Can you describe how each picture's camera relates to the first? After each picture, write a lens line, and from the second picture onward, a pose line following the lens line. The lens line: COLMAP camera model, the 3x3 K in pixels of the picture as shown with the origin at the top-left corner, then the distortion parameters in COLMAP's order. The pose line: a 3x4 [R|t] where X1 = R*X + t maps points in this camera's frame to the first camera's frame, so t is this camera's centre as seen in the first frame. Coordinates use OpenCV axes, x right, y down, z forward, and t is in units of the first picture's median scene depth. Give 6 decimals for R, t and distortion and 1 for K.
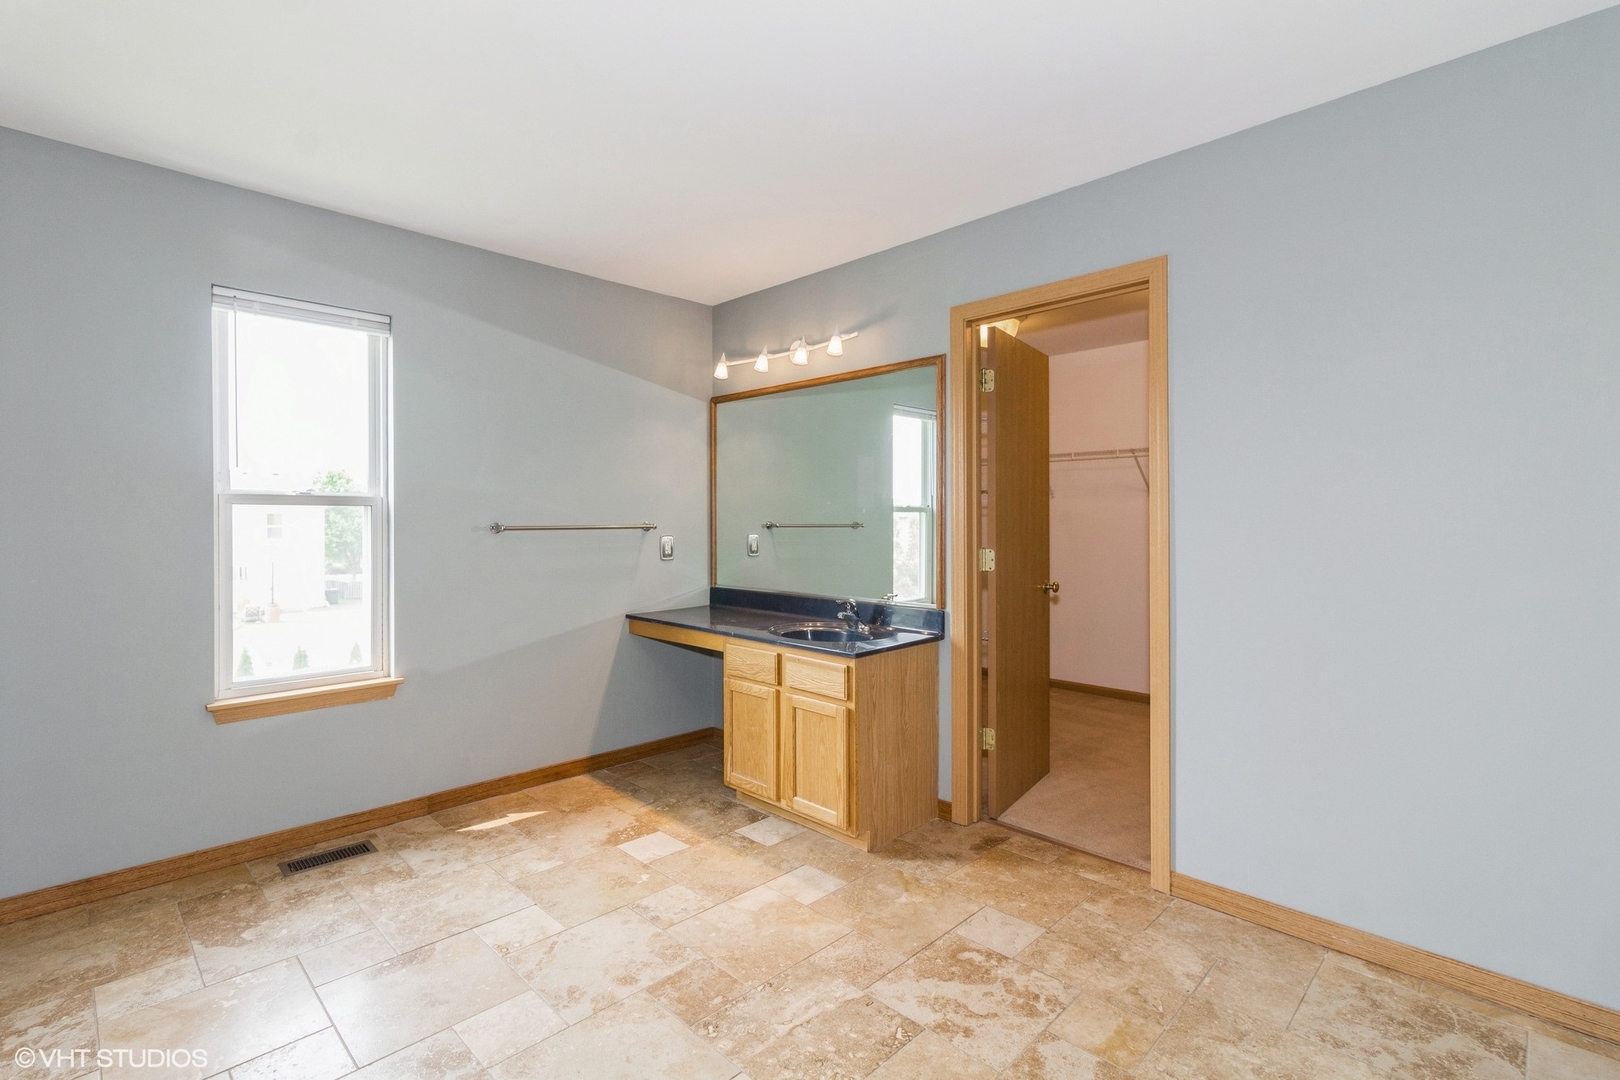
lens RADIAL K [[755.1, 0, 800.9], [0, 755.1, 526.5], [0, 0, 1]] dist [0.000503, 0.001525]
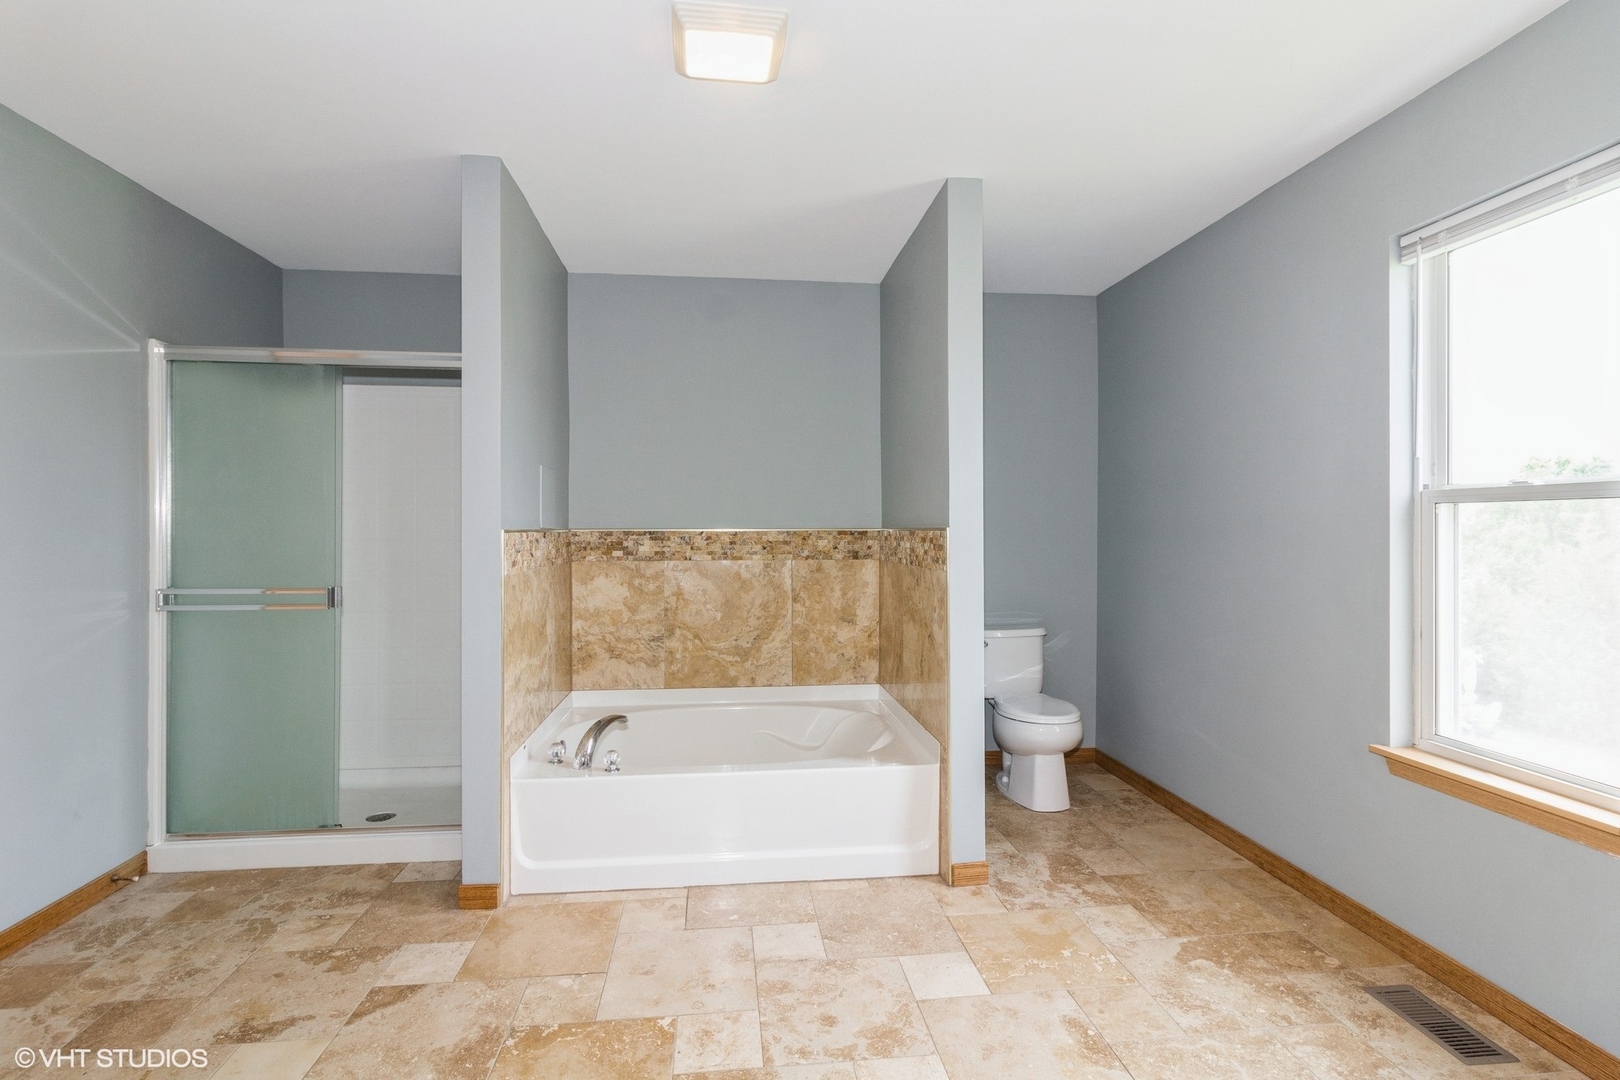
lens RADIAL K [[755.1, 0, 806.8], [0, 755.1, 543.3], [0, 0, 1]] dist [0.000503, 0.001525]
pose [[-0.619489, 0.012415, -0.784907, 0.264865], [-0.012284, 0.999599, 0.025505, -0.001907], [0.784909, 0.025442, -0.619089, 1.012942]]
